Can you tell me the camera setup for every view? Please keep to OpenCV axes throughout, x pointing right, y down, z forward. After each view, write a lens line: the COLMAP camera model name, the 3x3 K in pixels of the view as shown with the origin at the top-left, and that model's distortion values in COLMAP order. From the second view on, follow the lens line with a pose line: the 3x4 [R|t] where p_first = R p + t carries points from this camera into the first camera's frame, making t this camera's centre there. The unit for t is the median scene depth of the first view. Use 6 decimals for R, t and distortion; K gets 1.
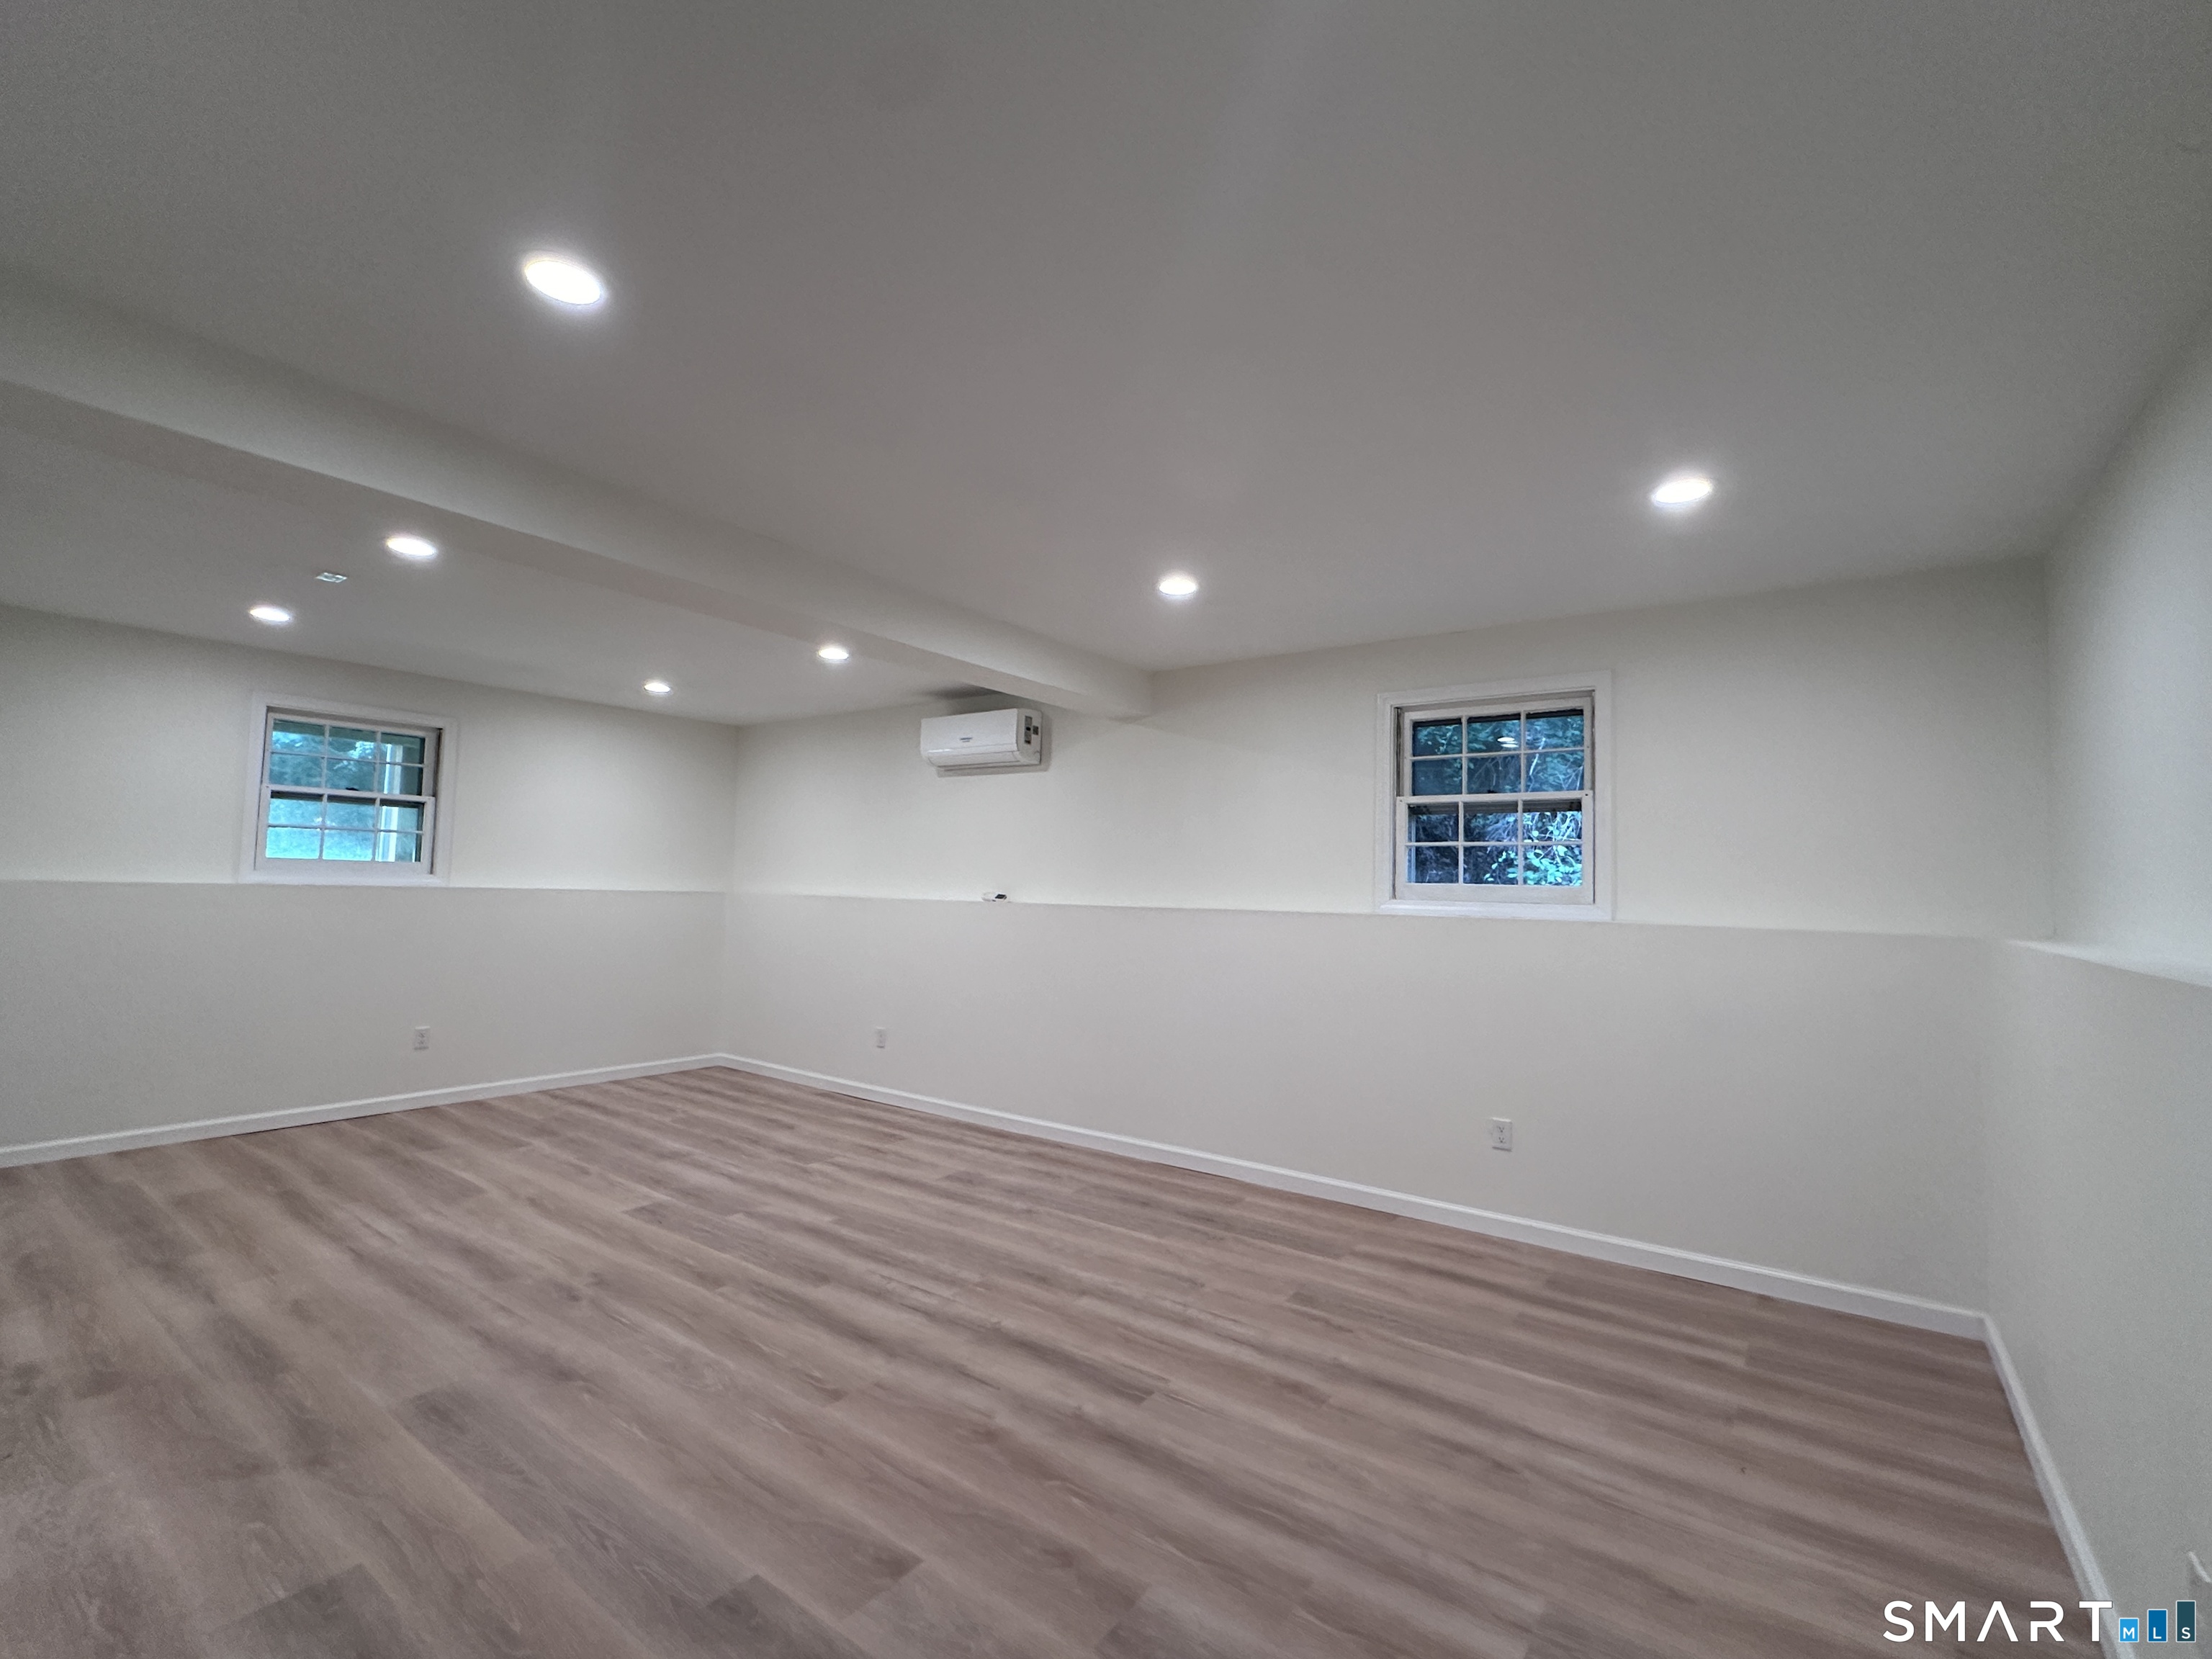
lens RADIAL K [[977.7, 0, 1103.8], [0, 977.7, 829.7], [0, 0, 1]] dist [-0.001549, 0.000134]
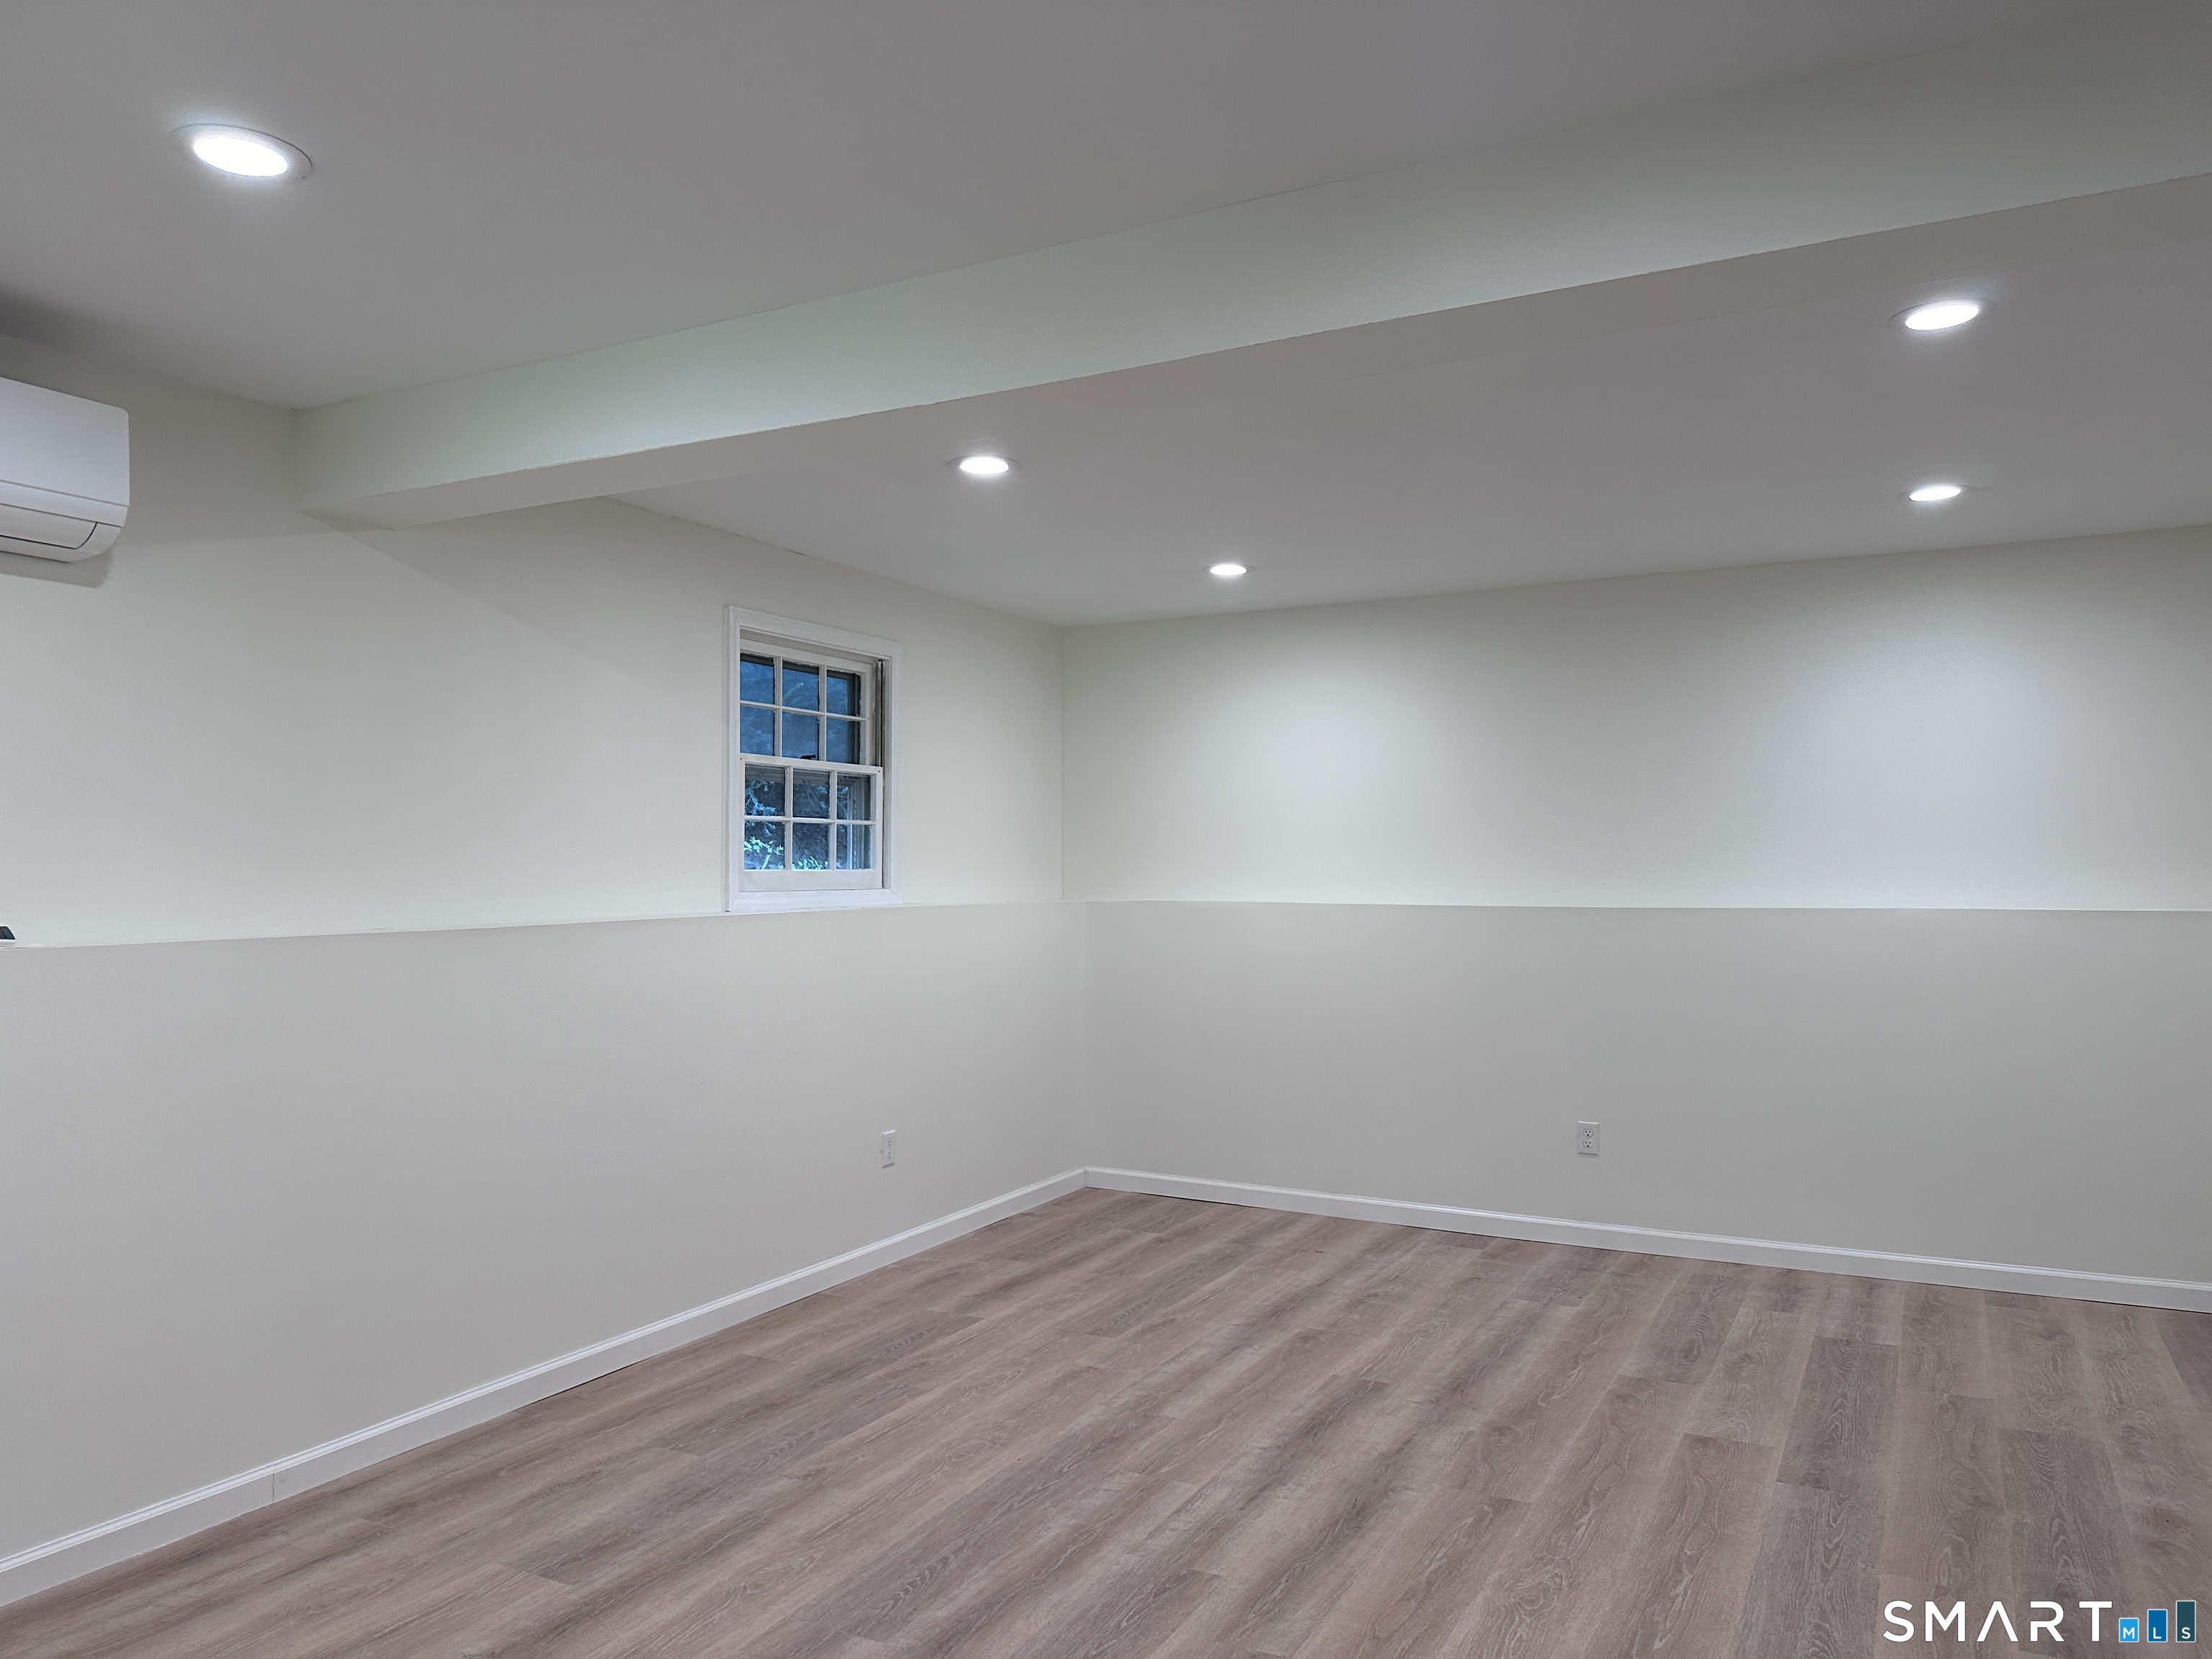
lens RADIAL K [[1535.4, 0, 1096.7], [0, 1535.4, 825.0], [0, 0, 1]] dist [0.074957, -0.125466]
pose [[-0.128621, 0.001728, 0.991692, -1.197093], [-0.056926, 0.998337, -0.009123, 0.021723], [-0.990059, -0.057627, -0.128308, 1.192713]]
